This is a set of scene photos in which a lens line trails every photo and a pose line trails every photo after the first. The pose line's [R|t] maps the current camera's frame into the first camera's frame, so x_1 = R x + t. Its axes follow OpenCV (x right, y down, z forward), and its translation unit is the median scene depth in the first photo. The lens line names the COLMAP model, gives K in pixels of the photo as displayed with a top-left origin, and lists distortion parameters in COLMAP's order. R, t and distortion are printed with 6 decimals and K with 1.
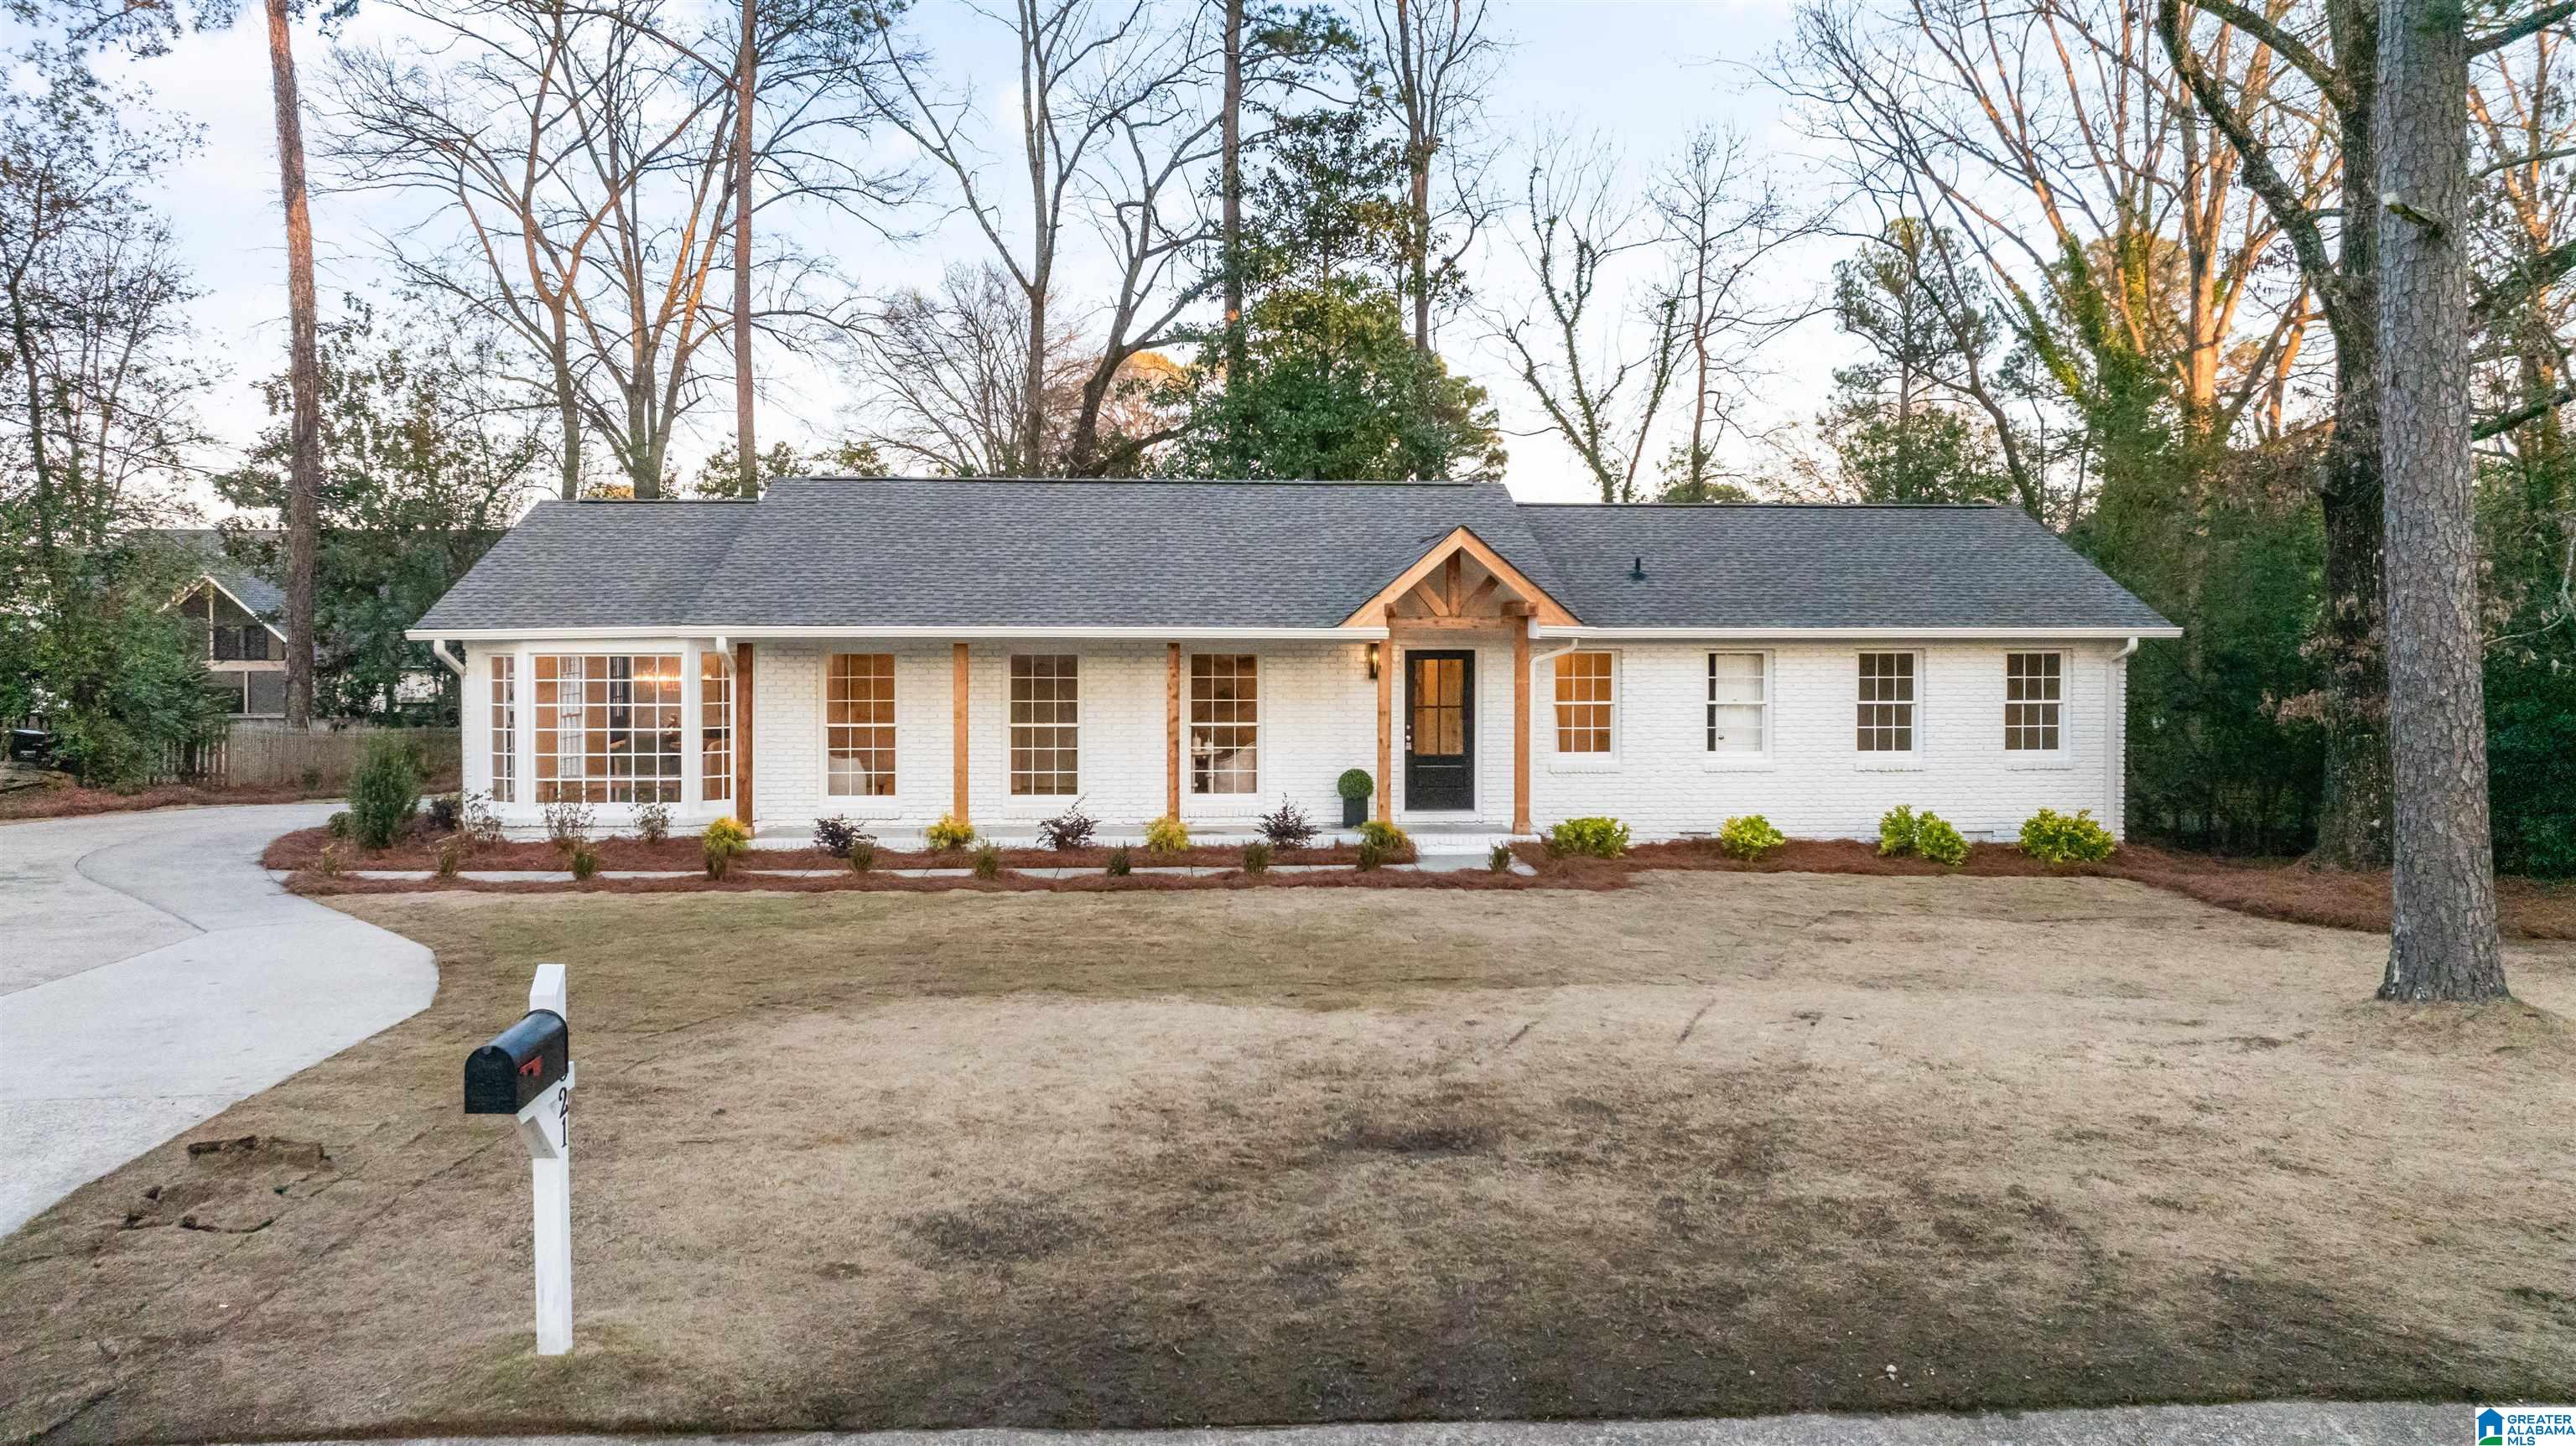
lens RADIAL K [[2011.5, 0, 987.5], [0, 2011.5, 720.1], [0, 0, 1]] dist [-0.005196, -0.003316]
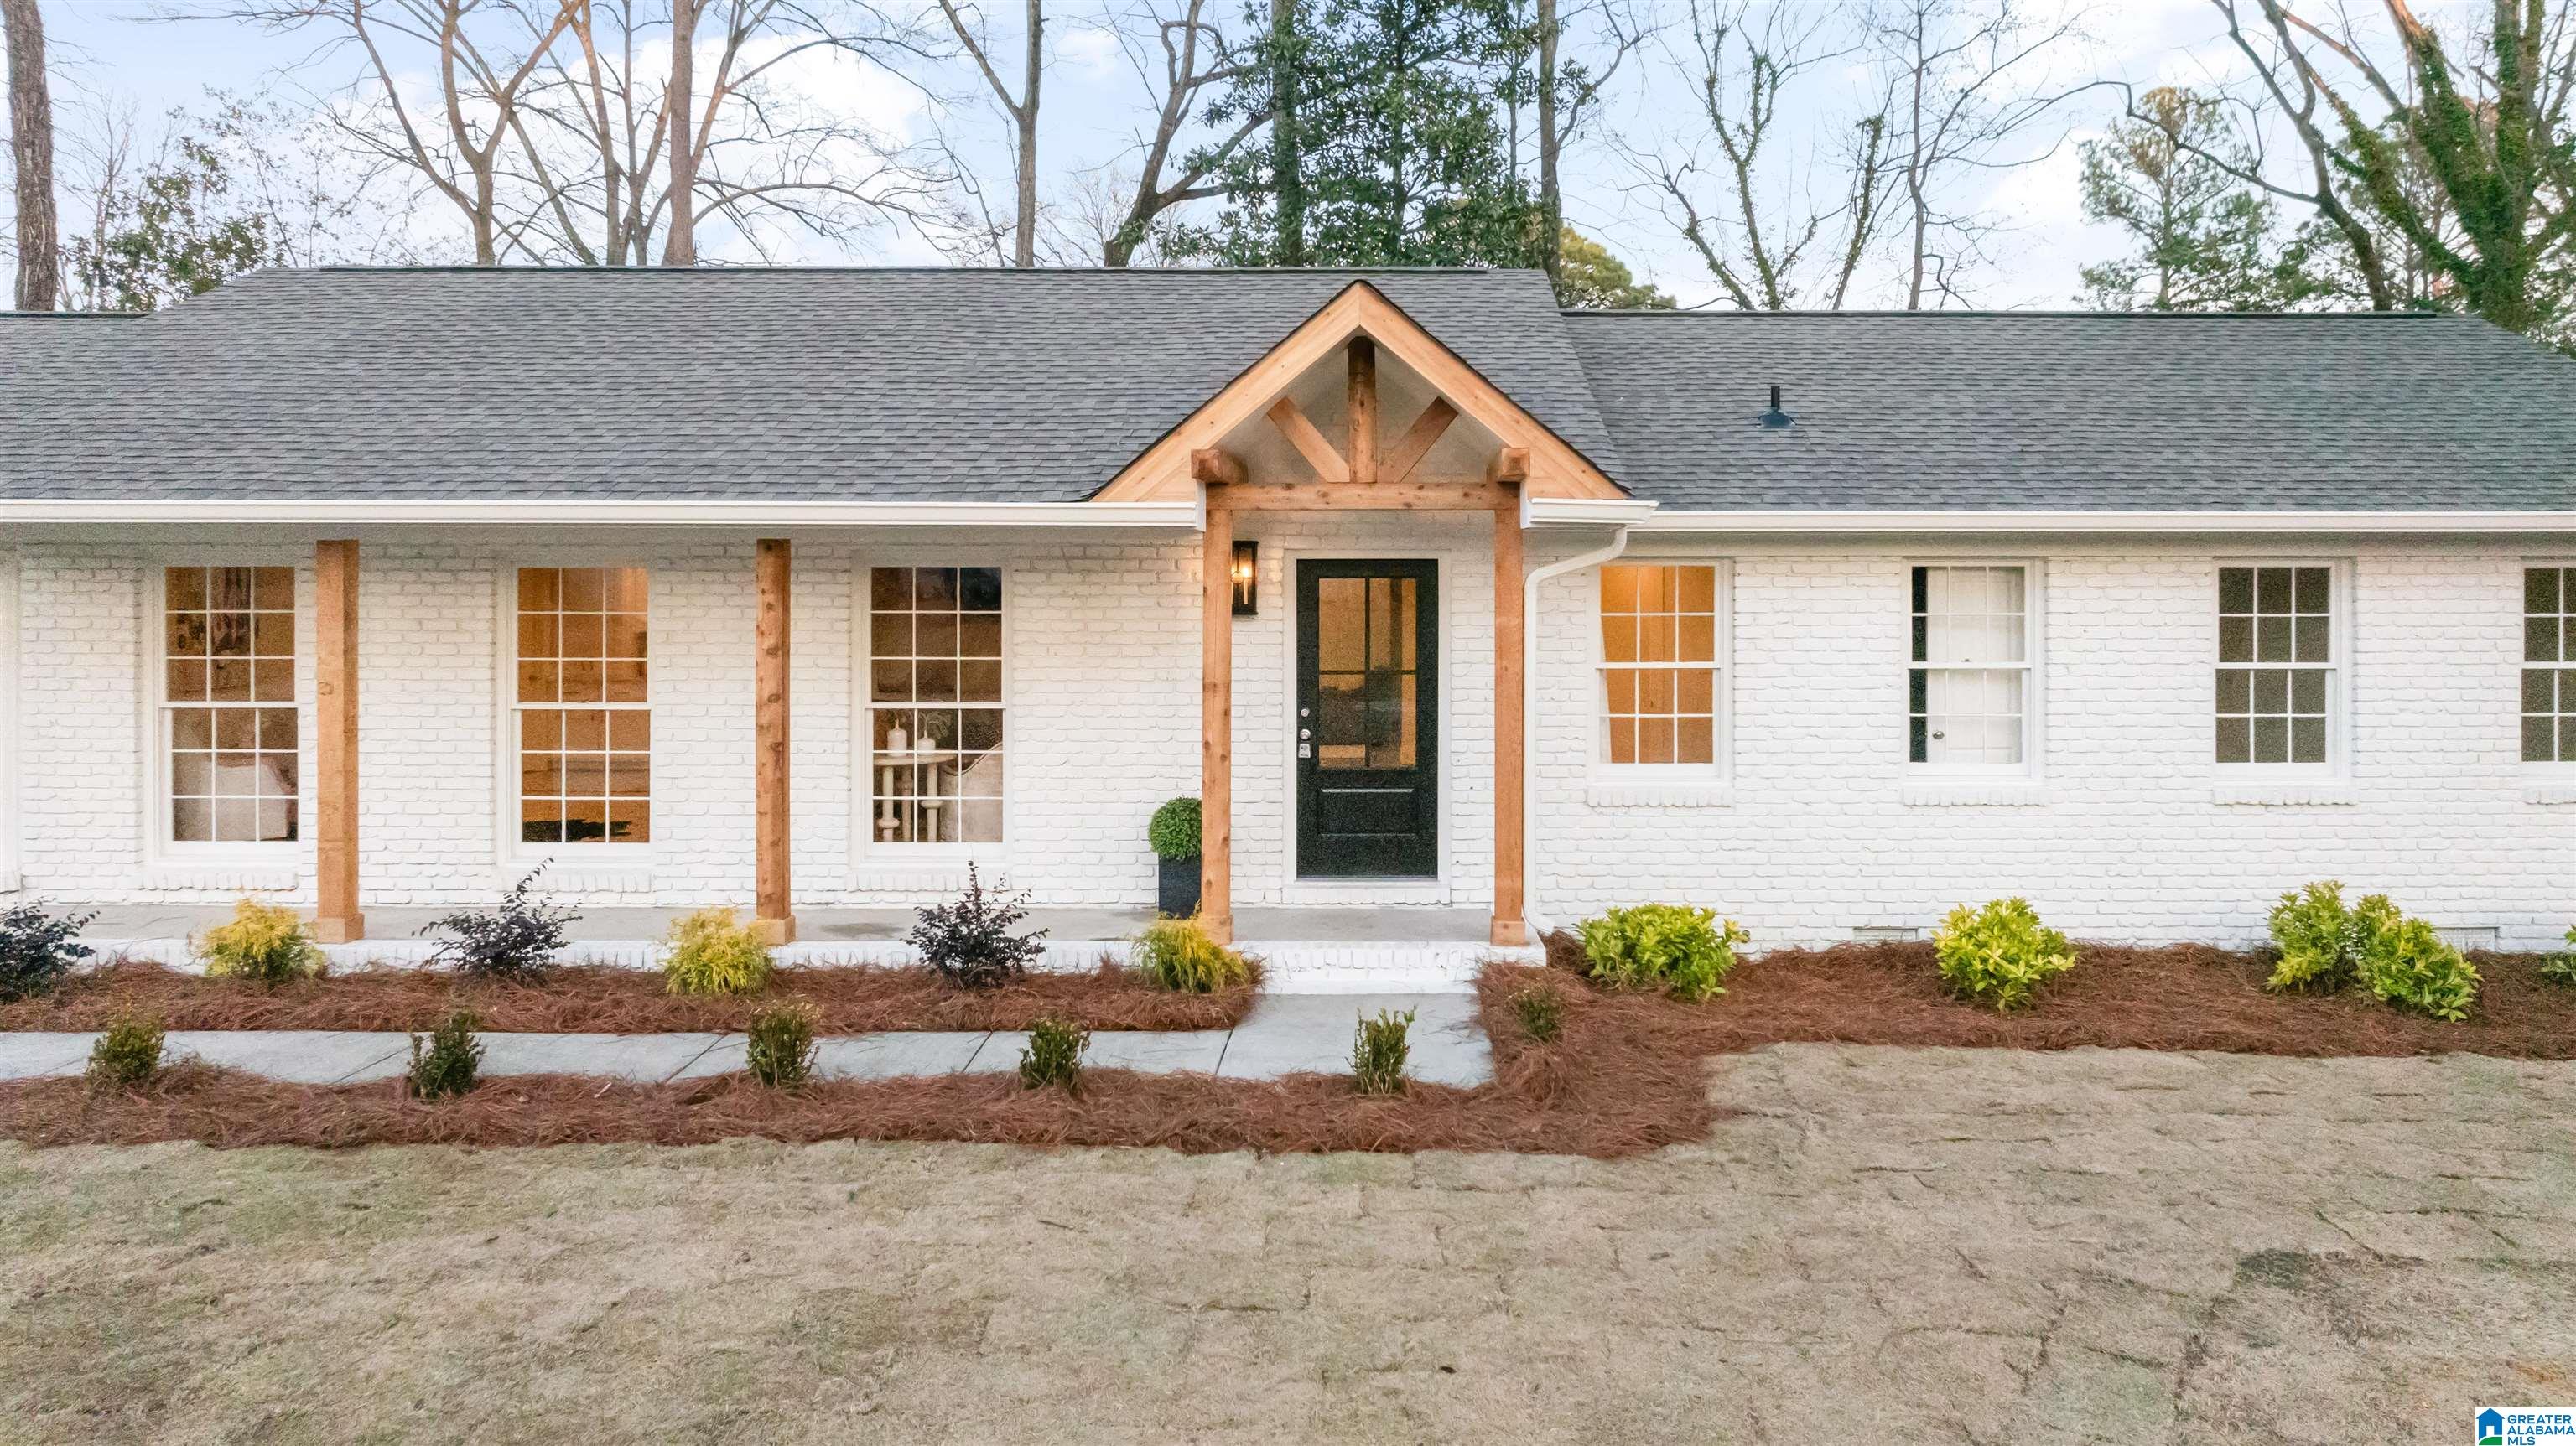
lens RADIAL K [[2180.7, 0, 1009.1], [0, 2180.7, 634.9], [0, 0, 1]] dist [-0.022398, -0.000204]
pose [[0.998290, 0.002504, -0.058399, 0.165031], [-0.003438, 0.999868, -0.015887, -0.006781], [0.058351, 0.016061, 0.998167, 0.445135]]
